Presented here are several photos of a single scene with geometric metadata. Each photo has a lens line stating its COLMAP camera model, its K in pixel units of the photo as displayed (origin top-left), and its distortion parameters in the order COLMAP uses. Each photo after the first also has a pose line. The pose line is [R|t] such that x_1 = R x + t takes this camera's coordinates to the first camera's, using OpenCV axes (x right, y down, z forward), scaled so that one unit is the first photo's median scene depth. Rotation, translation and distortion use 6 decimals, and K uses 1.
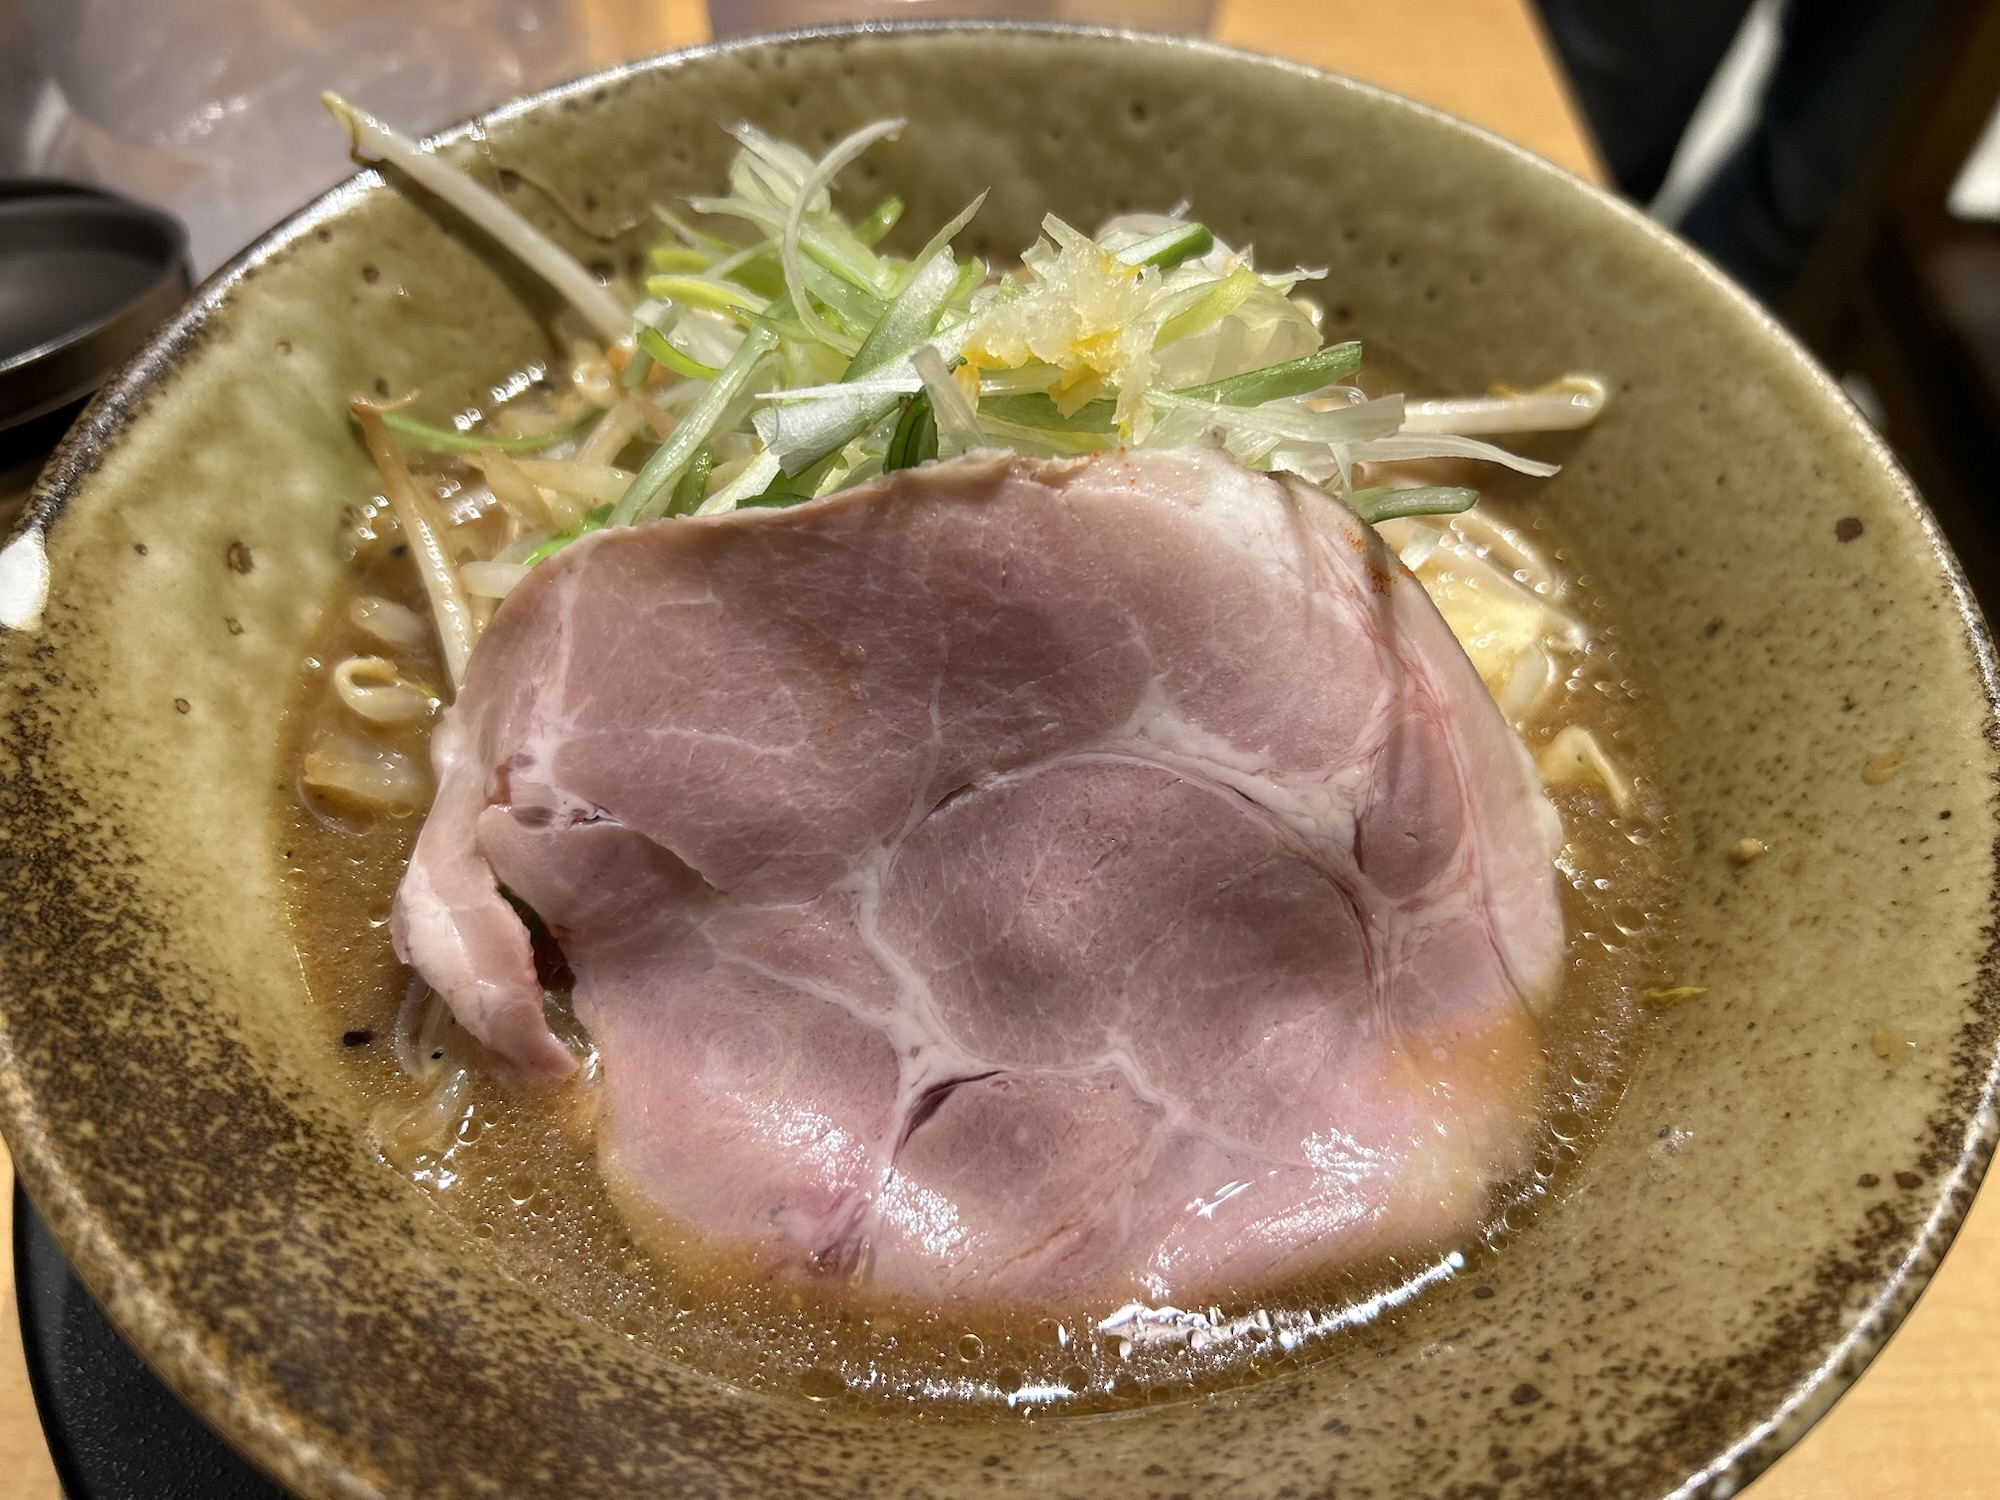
lens RADIAL K [[1692.1, 0, 995.0], [0, 1692.1, 739.8], [0, 0, 1]] dist [-0.008656, 0.000187]
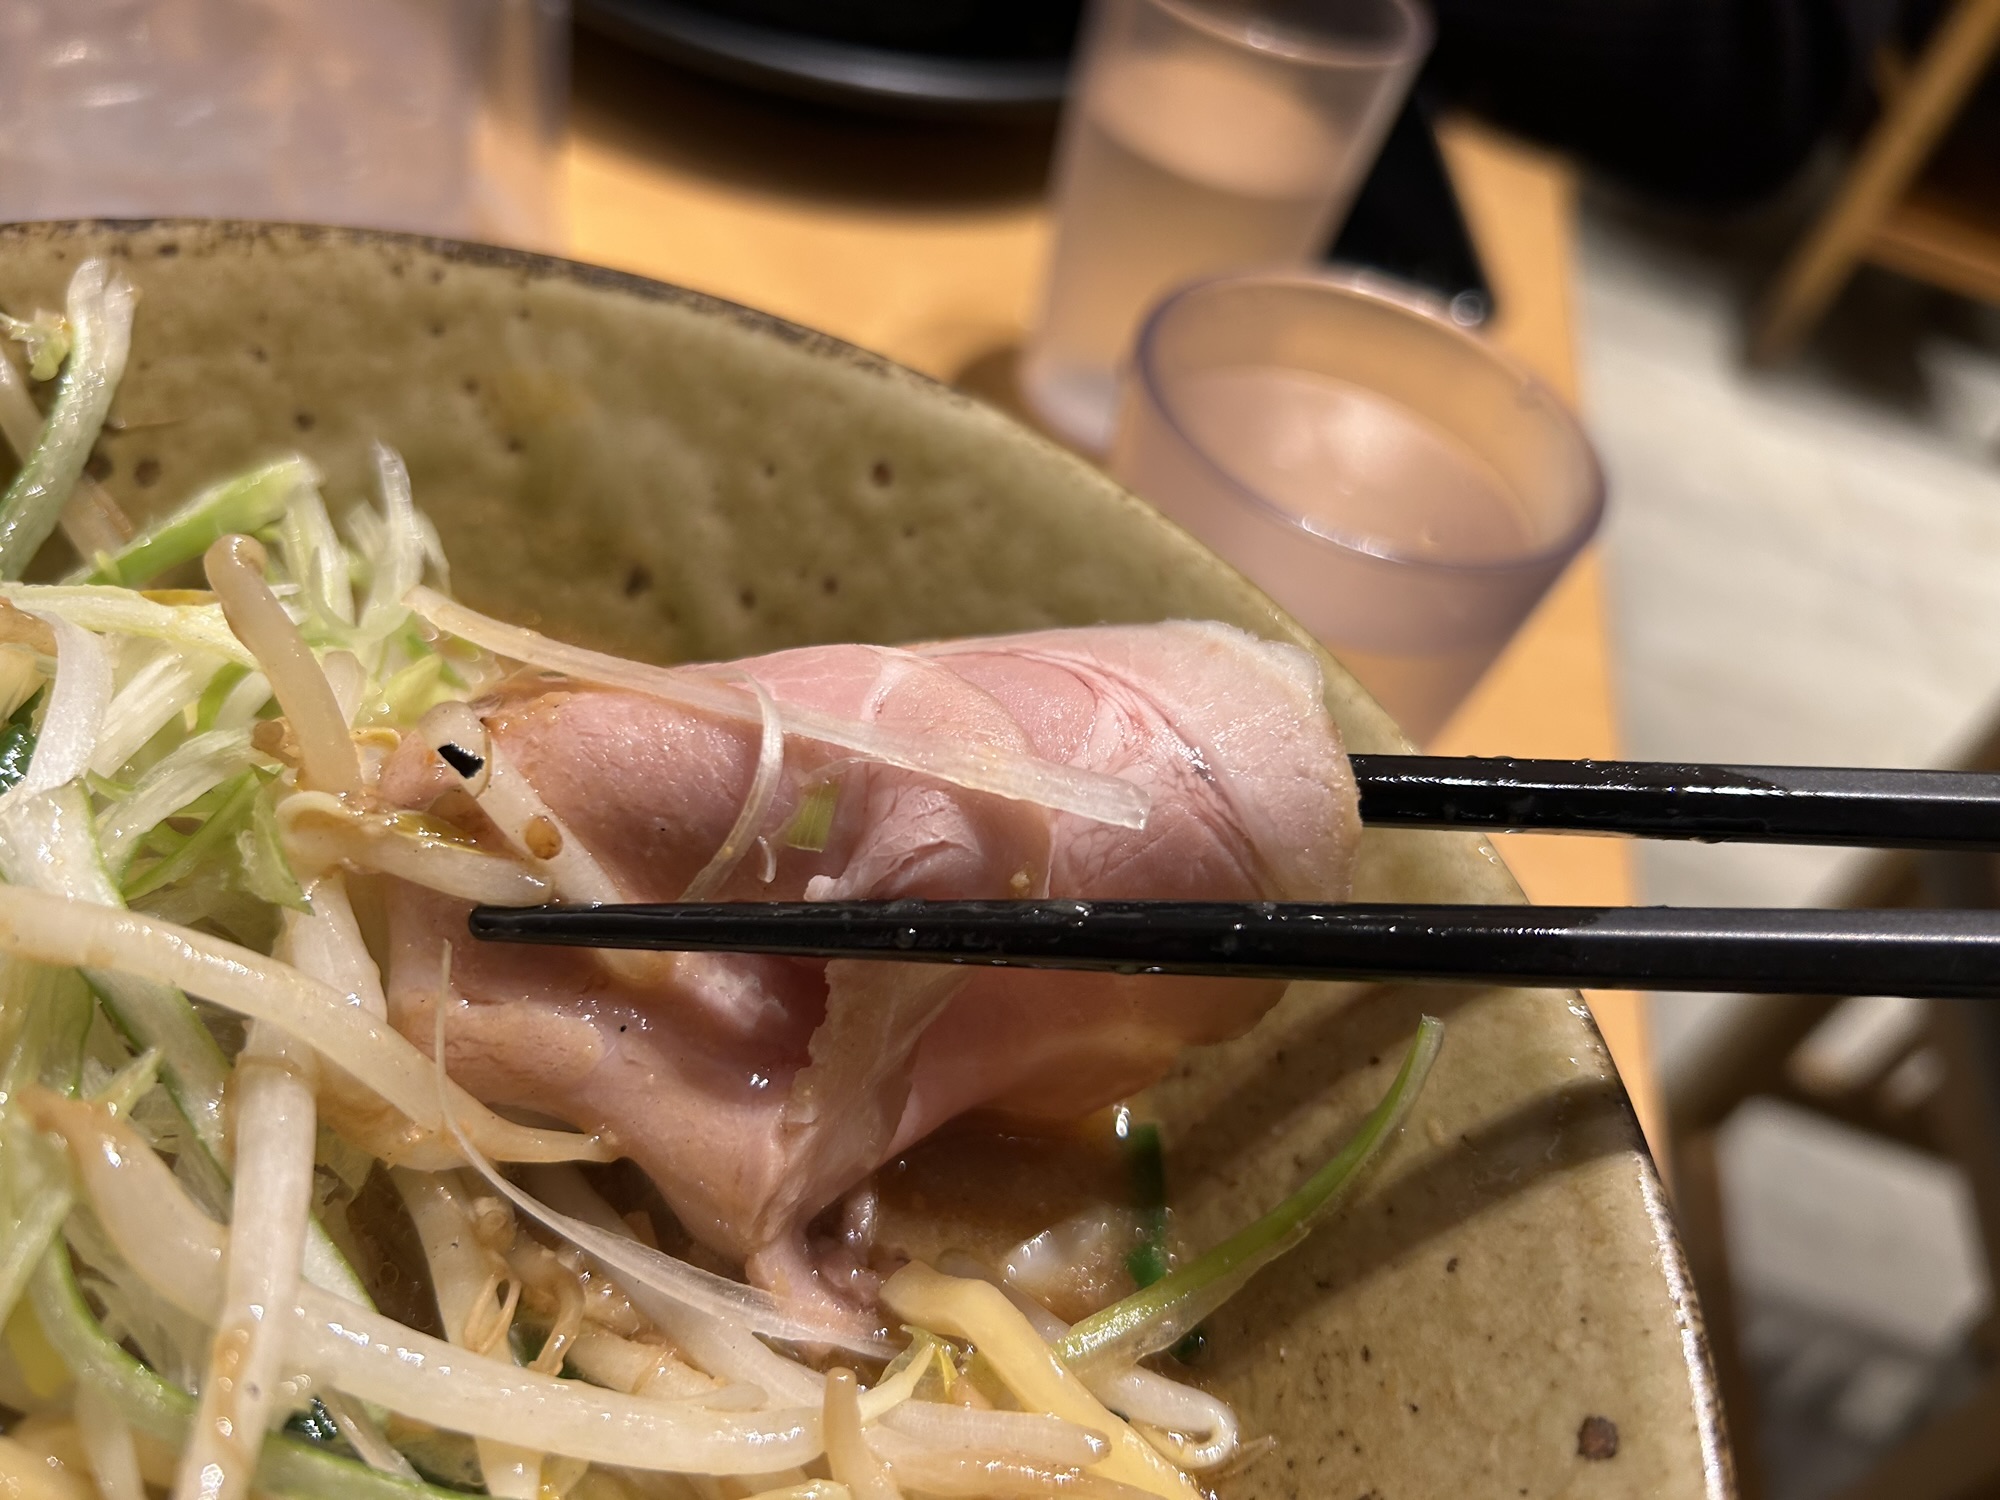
lens RADIAL K [[1719.9, 0, 1000.0], [0, 1719.9, 750.0], [0, 0, 1]] dist [0.004689, 0.007086]
pose [[0.954767, 0.291380, -0.059309, 0.315378], [-0.297073, 0.943375, -0.147621, -0.240684], [0.012937, 0.158563, 0.987264, 0.412930]]
